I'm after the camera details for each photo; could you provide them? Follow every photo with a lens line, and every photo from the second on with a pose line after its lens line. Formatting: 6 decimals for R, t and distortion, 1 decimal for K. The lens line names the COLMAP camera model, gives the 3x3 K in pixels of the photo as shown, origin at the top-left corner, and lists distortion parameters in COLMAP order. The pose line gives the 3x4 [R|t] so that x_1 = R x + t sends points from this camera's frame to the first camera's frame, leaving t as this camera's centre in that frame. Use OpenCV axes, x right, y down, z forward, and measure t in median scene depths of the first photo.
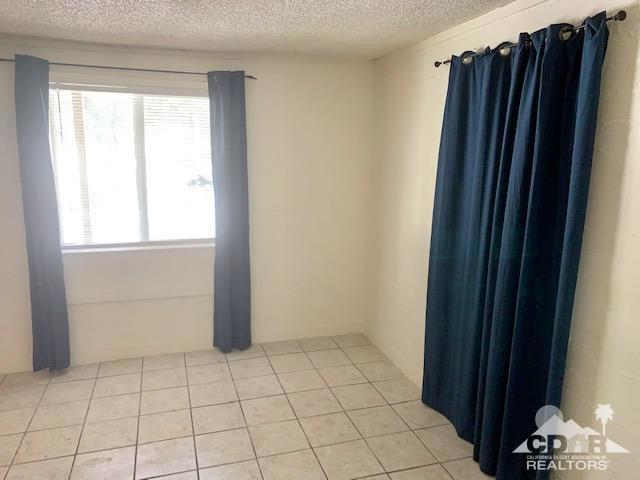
lens RADIAL K [[496.4, 0, 320.0], [0, 496.4, 240.0], [0, 0, 1]] dist [0.035655, -0.000512]
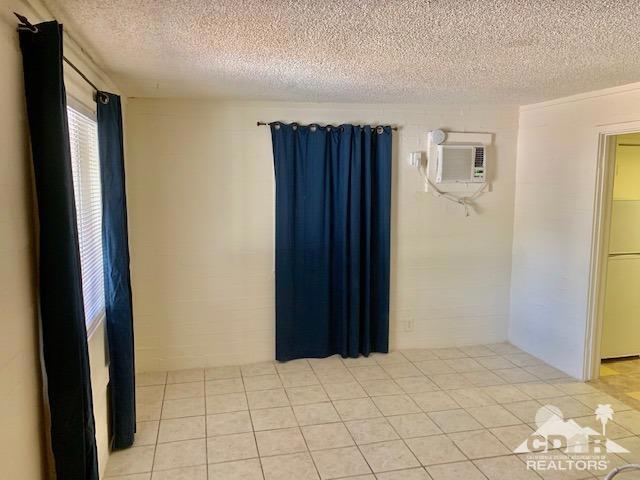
lens RADIAL K [[496.4, 0, 320.0], [0, 496.4, 240.0], [0, 0, 1]] dist [0.035655, -0.000512]
pose [[0.069960, -0.147899, 0.986525, -1.182234], [0.190245, 0.972775, 0.132346, -0.182928], [-0.979241, 0.178422, 0.096192, 0.742384]]
